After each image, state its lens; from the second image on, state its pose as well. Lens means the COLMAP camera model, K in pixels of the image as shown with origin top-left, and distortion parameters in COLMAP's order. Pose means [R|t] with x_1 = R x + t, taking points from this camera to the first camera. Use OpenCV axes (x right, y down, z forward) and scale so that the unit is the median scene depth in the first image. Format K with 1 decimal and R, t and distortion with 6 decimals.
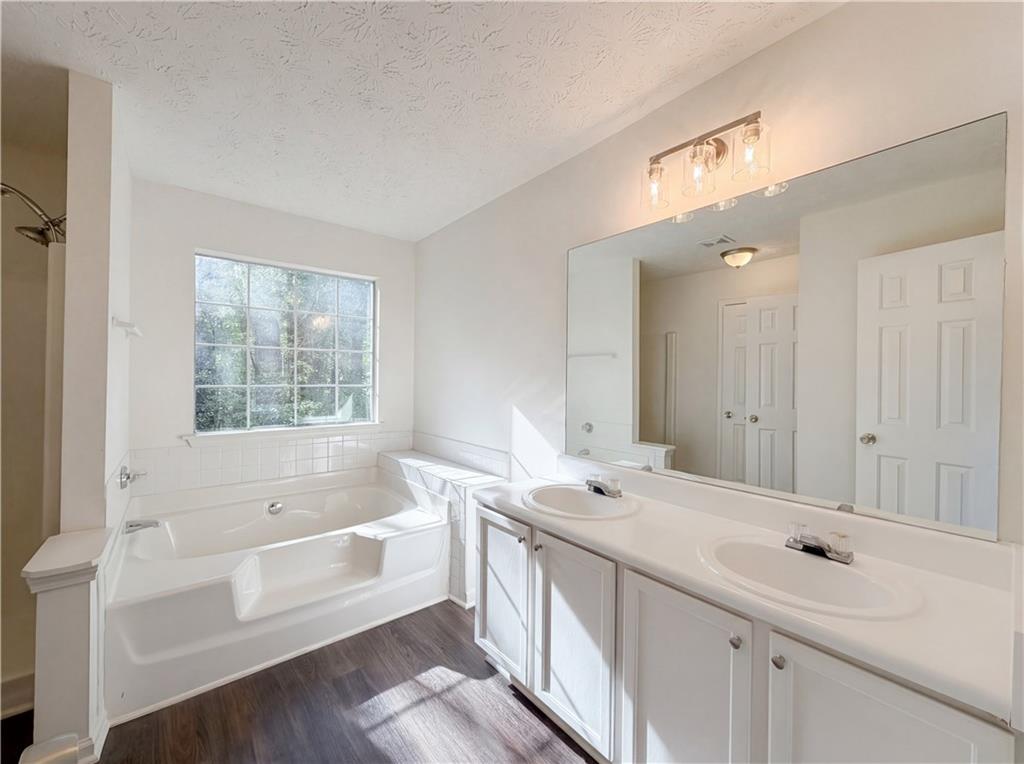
lens RADIAL K [[407.8, 0, 508.9], [0, 407.8, 382.6], [0, 0, 1]] dist [0.001161, 0.000053]
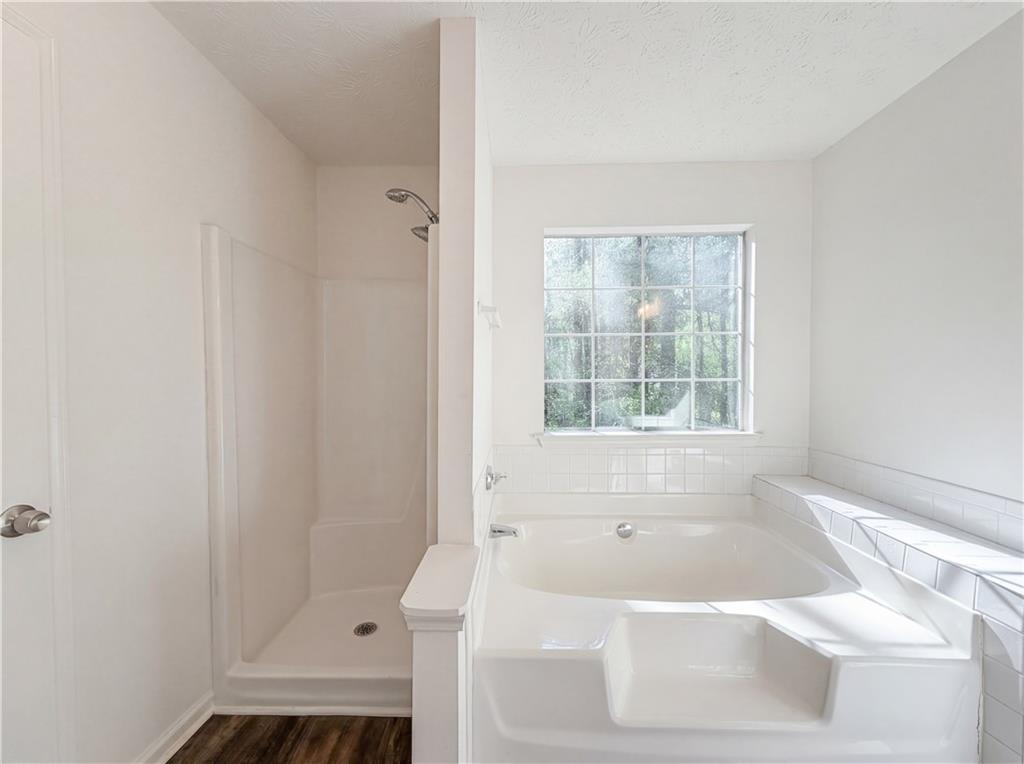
lens RADIAL K [[407.8, 0, 508.9], [0, 407.8, 382.6], [0, 0, 1]] dist [0.001161, 0.000053]
pose [[0.760478, -0.000016, -0.649364, -0.253897], [0.007588, 0.999932, 0.008862, 0.004456], [0.649319, -0.011667, 0.760426, 0.271068]]
